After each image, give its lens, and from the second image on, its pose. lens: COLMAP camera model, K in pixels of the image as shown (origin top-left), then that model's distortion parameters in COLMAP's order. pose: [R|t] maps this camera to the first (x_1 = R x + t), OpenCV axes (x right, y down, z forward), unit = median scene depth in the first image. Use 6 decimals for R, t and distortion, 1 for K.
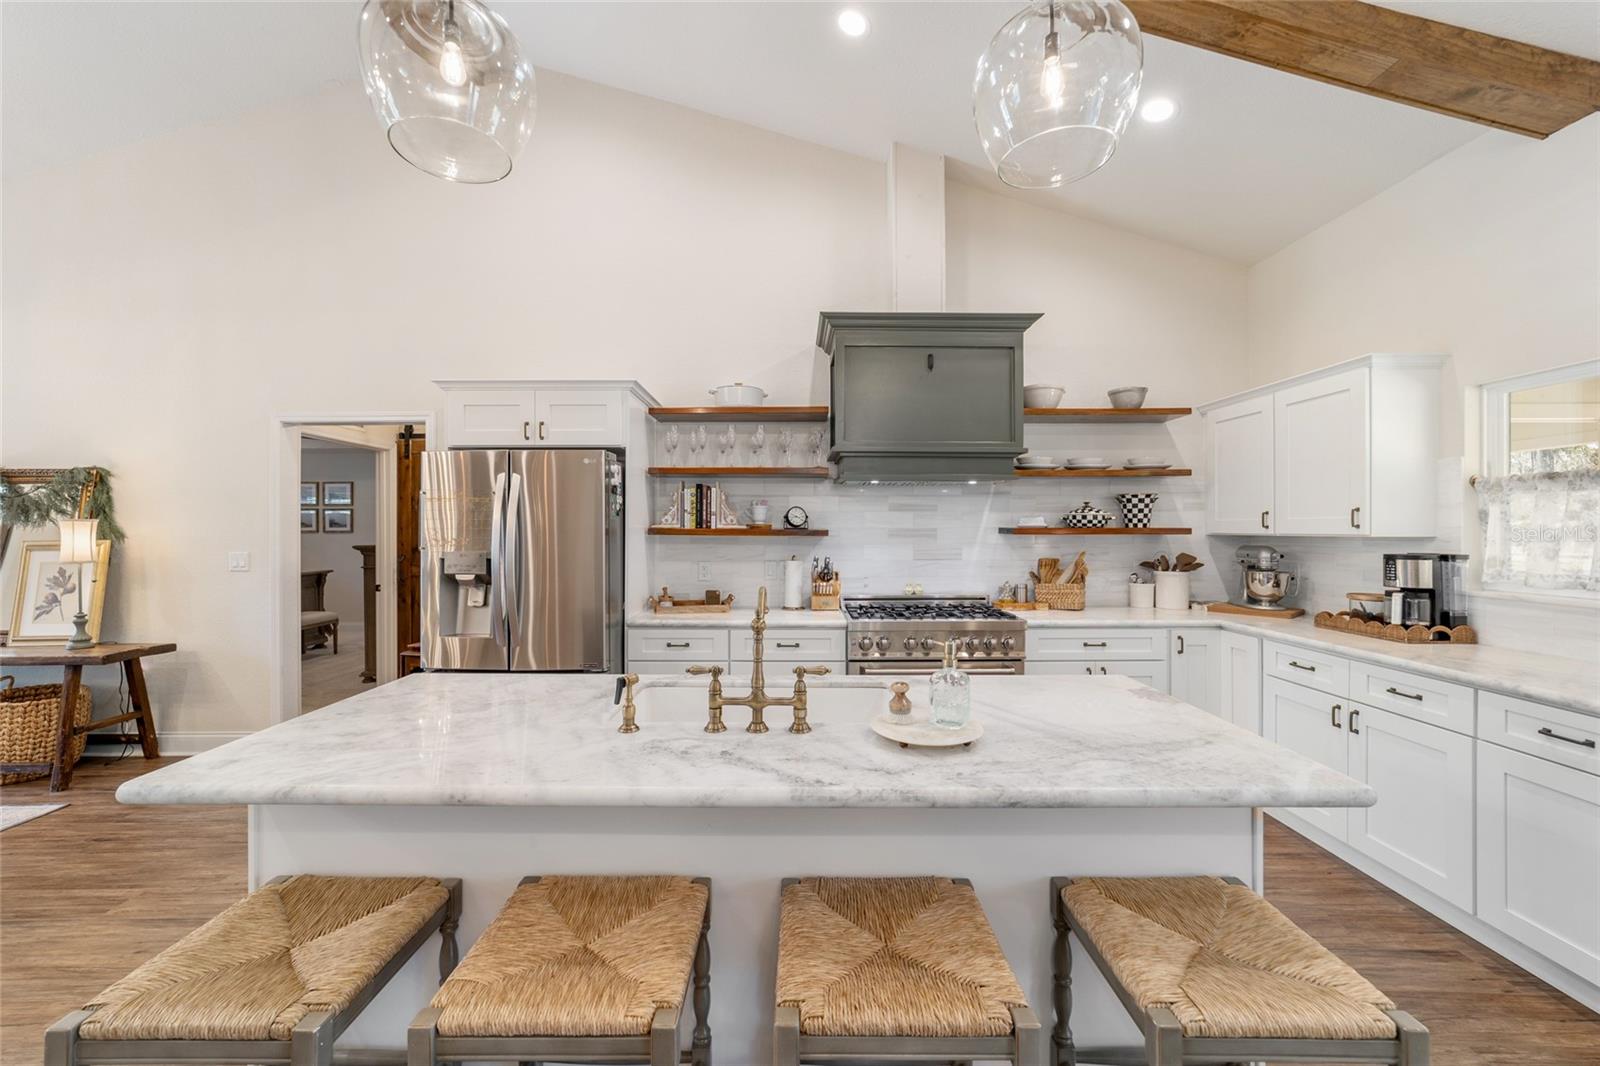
lens RADIAL K [[621.9, 0, 797.5], [0, 621.9, 524.2], [0, 0, 1]] dist [-0.020780, 0.009023]
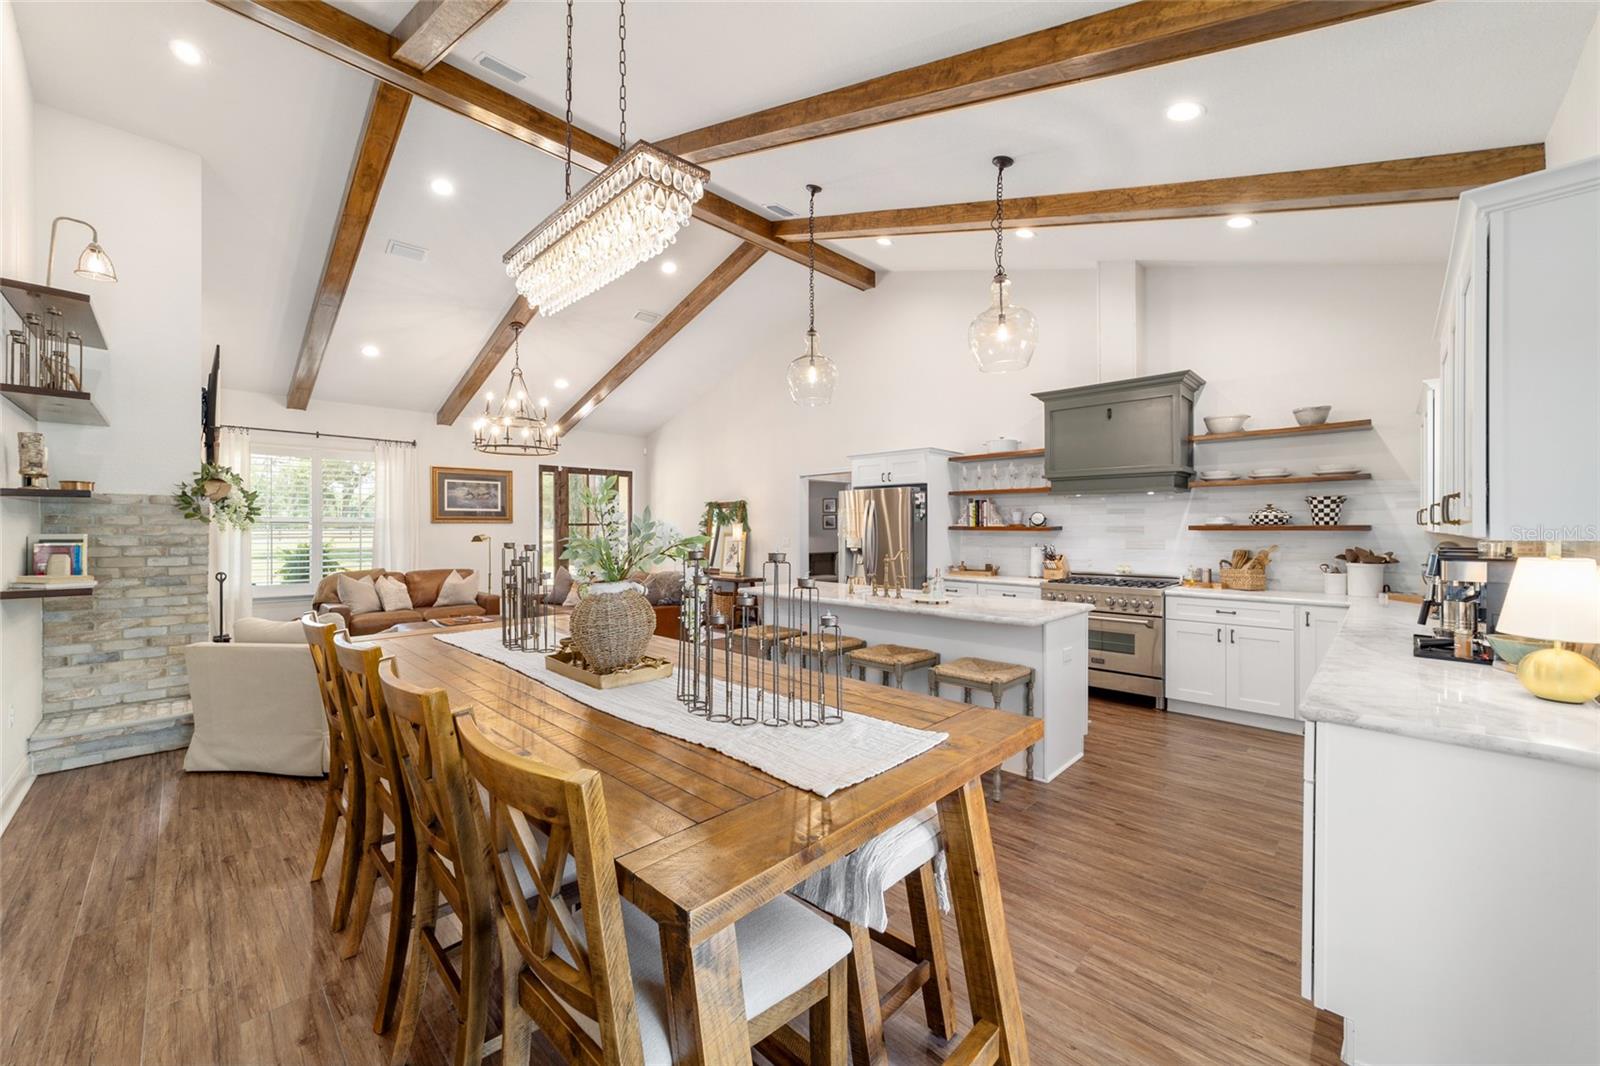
lens RADIAL K [[611.0, 0, 796.4], [0, 611.0, 524.5], [0, 0, 1]] dist [-0.016846, 0.008584]
pose [[0.712812, -0.004069, -0.701343, 0.656407], [0.006499, 0.999979, 0.000803, -0.002542], [0.701325, -0.005131, 0.712823, -0.529596]]
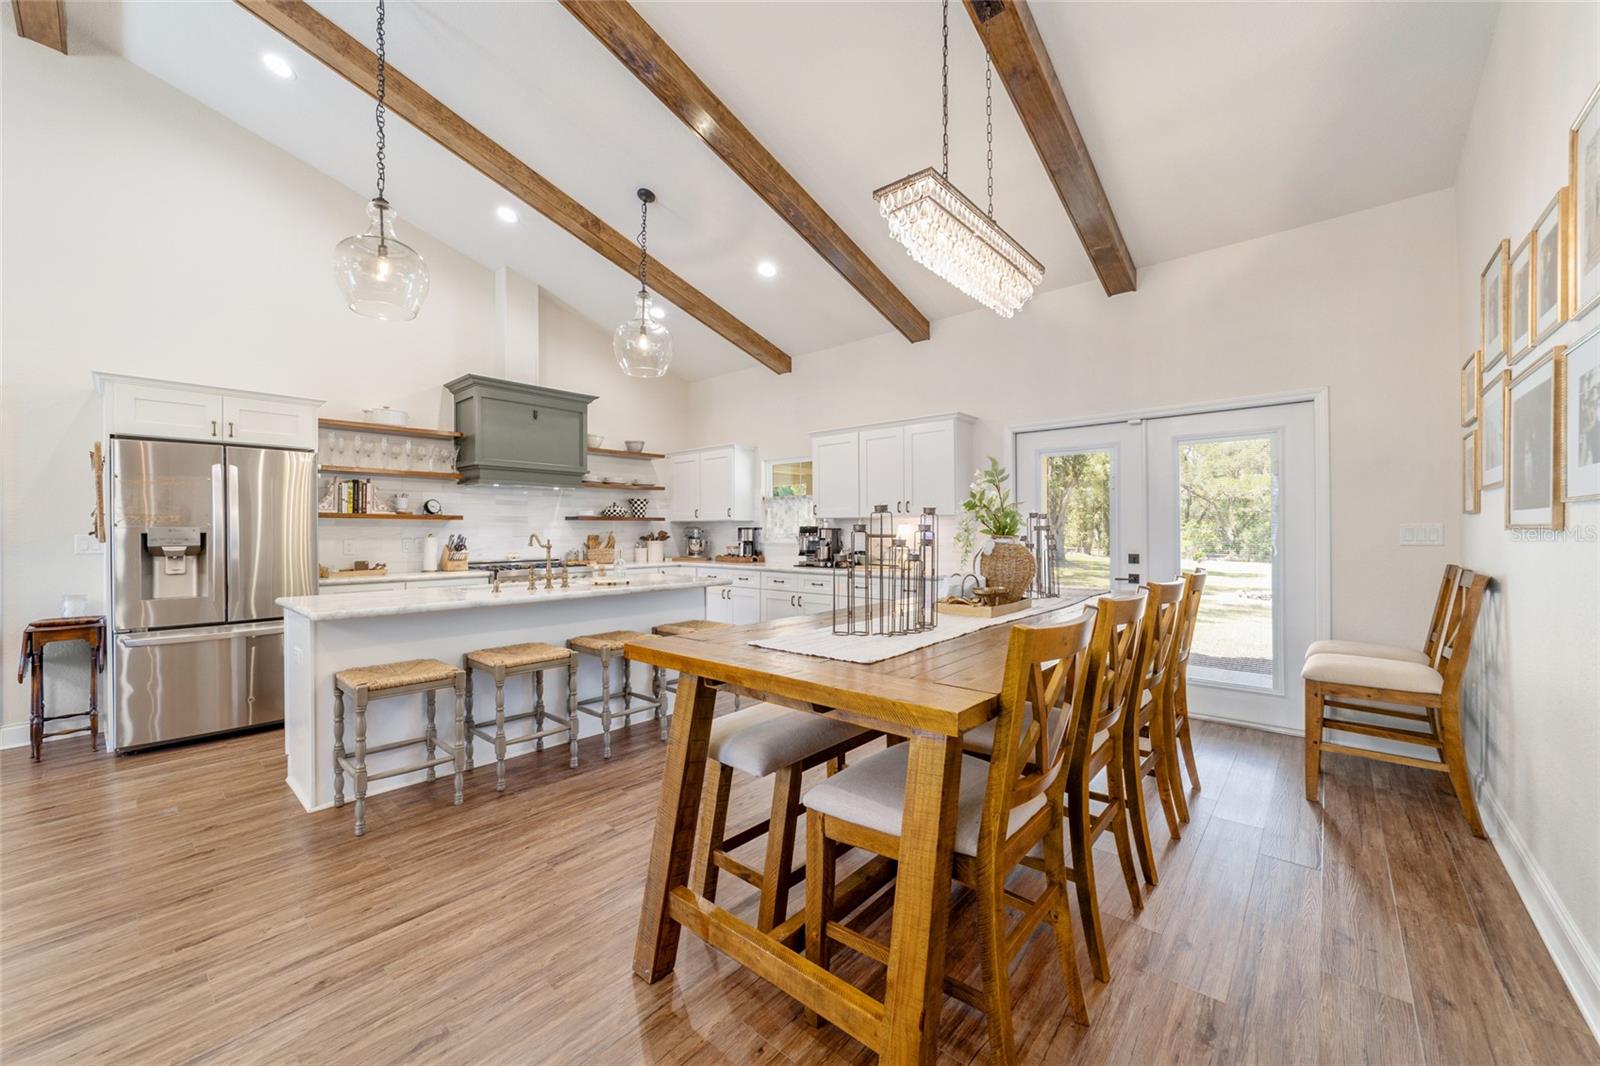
lens RADIAL K [[609.1, 0, 796.2], [0, 609.1, 534.2], [0, 0, 1]] dist [-0.015484, 0.008432]
pose [[0.664219, -0.007520, 0.747500, -0.499334], [-0.001927, 0.999929, 0.011772, 0.033998], [-0.747535, -0.009260, 0.664158, -0.555572]]
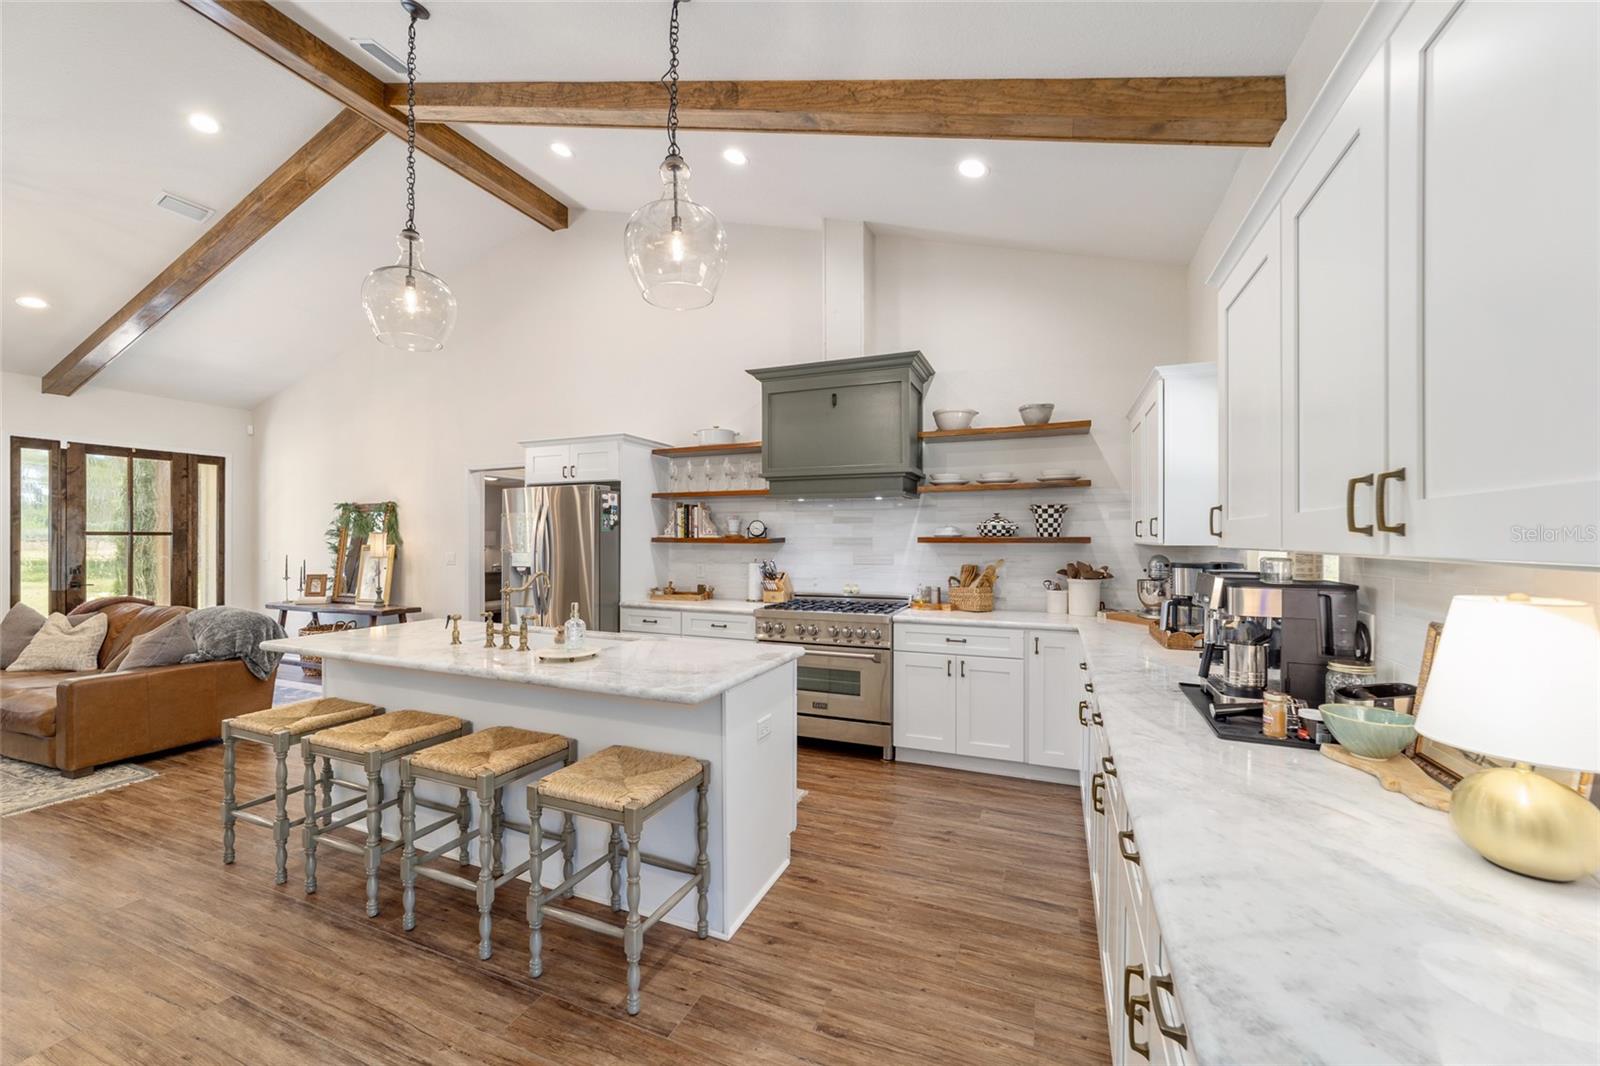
lens RADIAL K [[616.6, 0, 792.9], [0, 616.6, 530.7], [0, 0, 1]] dist [-0.018561, 0.008780]
pose [[0.920961, -0.004862, -0.389625, 0.570107], [0.002715, 0.999978, -0.006059, 0.000691], [0.389646, 0.004522, 0.920953, -0.132743]]
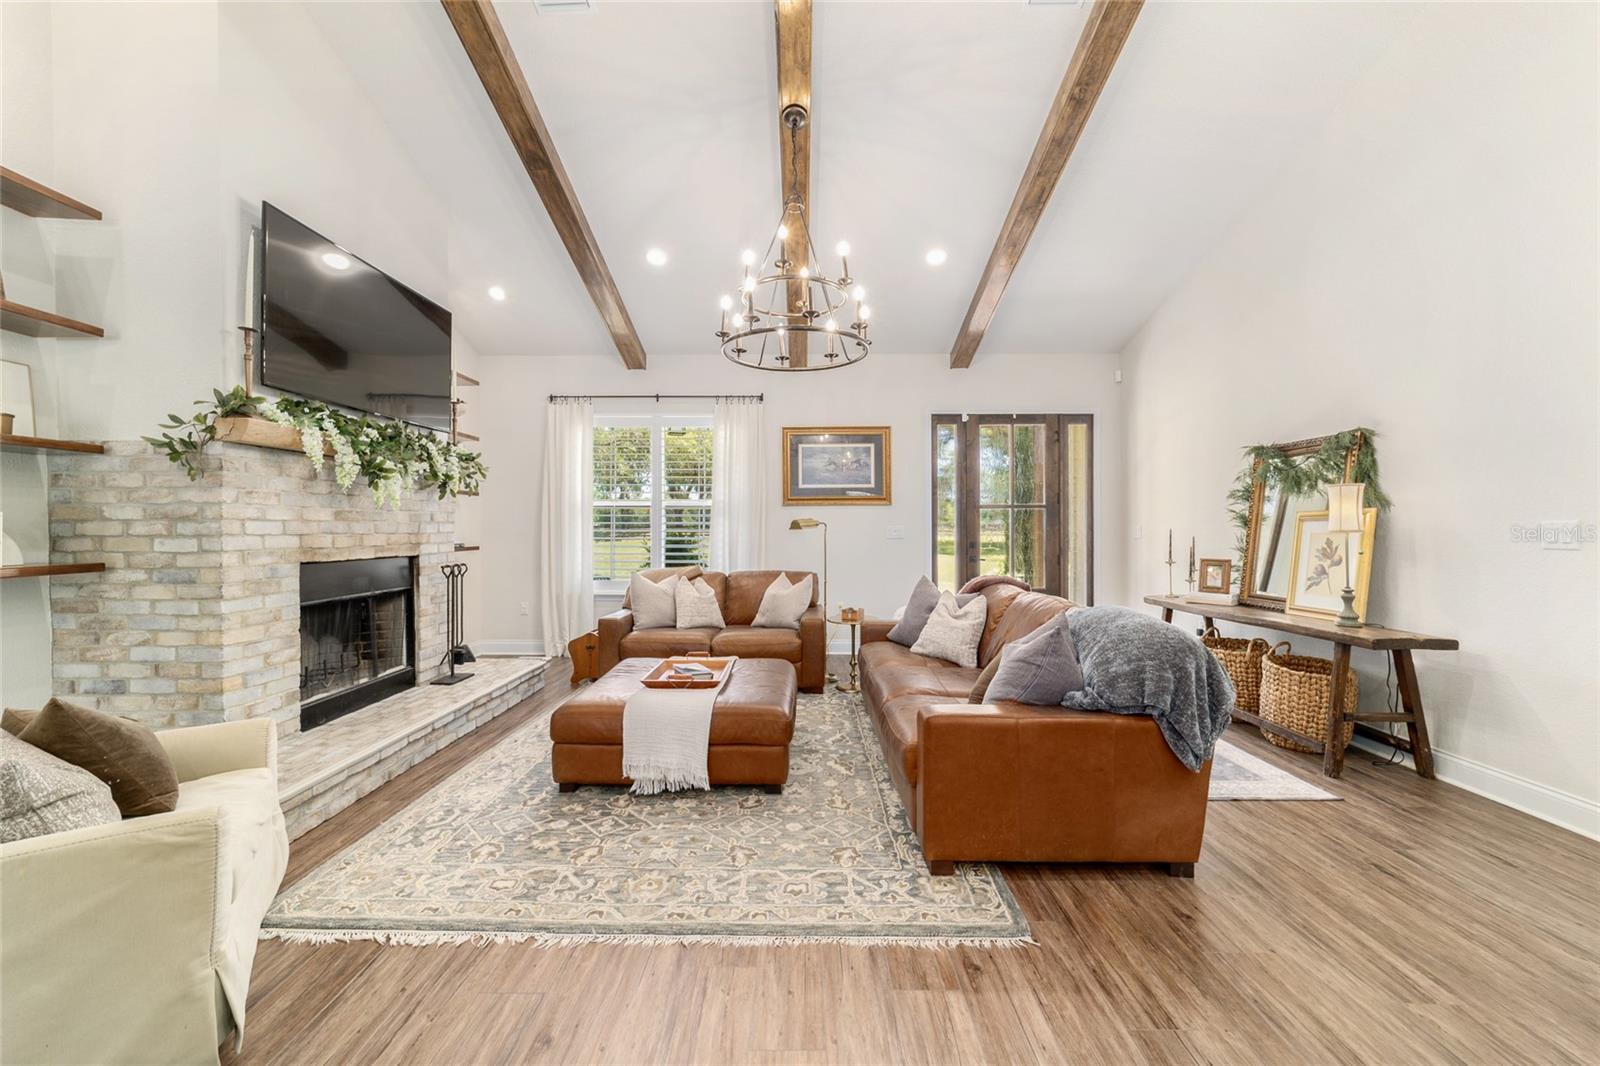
lens RADIAL K [[611.8, 0, 800.0], [0, 611.8, 533.0], [0, 0, 1]] dist [-0.017679, 0.008764]
pose [[-0.005489, 0.006755, -0.999962, -0.262481], [0.010745, 0.999920, 0.006696, 0.048563], [0.999927, -0.010708, -0.005561, 0.193813]]
